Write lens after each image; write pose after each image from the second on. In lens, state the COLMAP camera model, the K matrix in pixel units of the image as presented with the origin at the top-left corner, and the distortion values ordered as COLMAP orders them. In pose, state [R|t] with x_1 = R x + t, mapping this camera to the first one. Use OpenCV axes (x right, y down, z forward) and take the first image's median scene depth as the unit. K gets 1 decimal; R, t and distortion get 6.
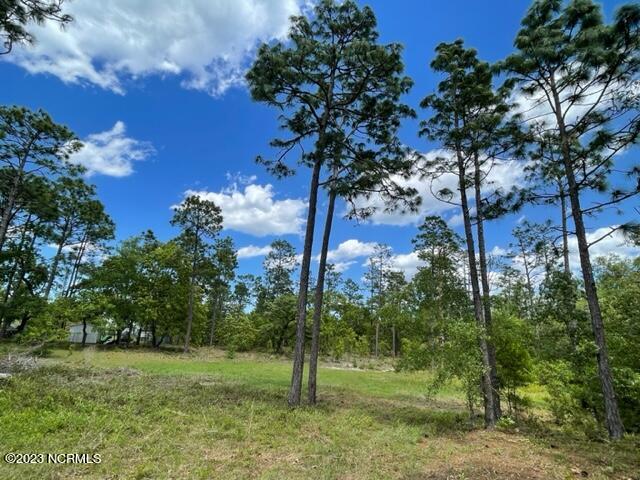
lens RADIAL K [[335.6, 0, 311.3], [0, 335.6, 247.7], [0, 0, 1]] dist [-0.003698, -0.001899]
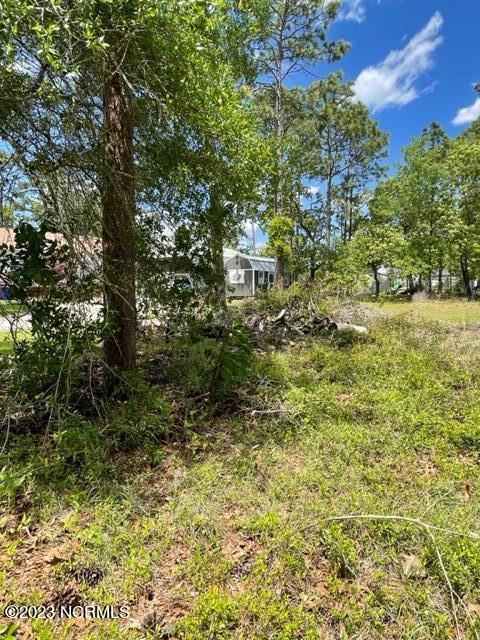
lens RADIAL K [[425.4, 0, 243.2], [0, 425.4, 307.7], [0, 0, 1]] dist [-0.004314, -0.003856]
pose [[0.684505, -0.019660, -0.728743, -0.137052], [0.233962, 0.952682, 0.194058, 0.037053], [0.690446, -0.303332, 0.656715, 0.088468]]
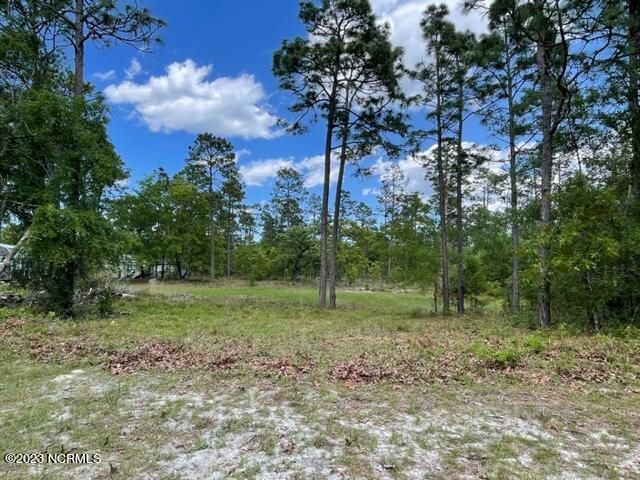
lens RADIAL K [[390.3, 0, 316.7], [0, 390.3, 237.8], [0, 0, 1]] dist [-0.004979, -0.001083]
pose [[0.999184, -0.039305, -0.009282, -0.012902], [0.040347, 0.981571, 0.186791, -0.046344], [0.001769, -0.187013, 0.982356, -0.188787]]
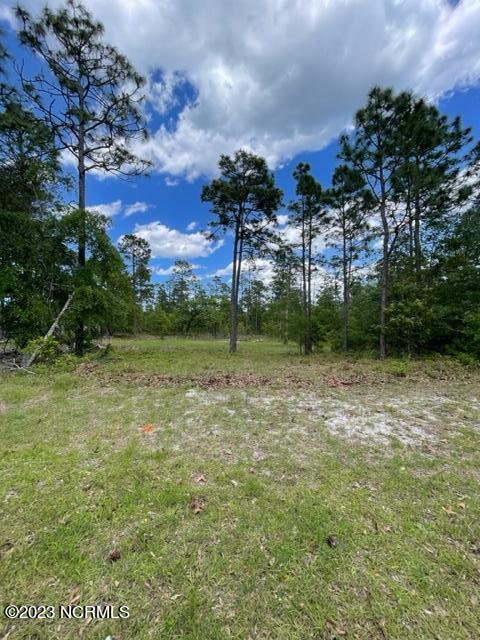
lens RADIAL K [[256.2, 0, 235.1], [0, 256.2, 326.4], [0, 0, 1]] dist [-0.002089, -0.000482]
pose [[0.983008, -0.047183, 0.177395, -0.102048], [-0.001592, 0.964173, 0.265268, -0.057219], [-0.183556, -0.261043, 0.947715, -0.206840]]
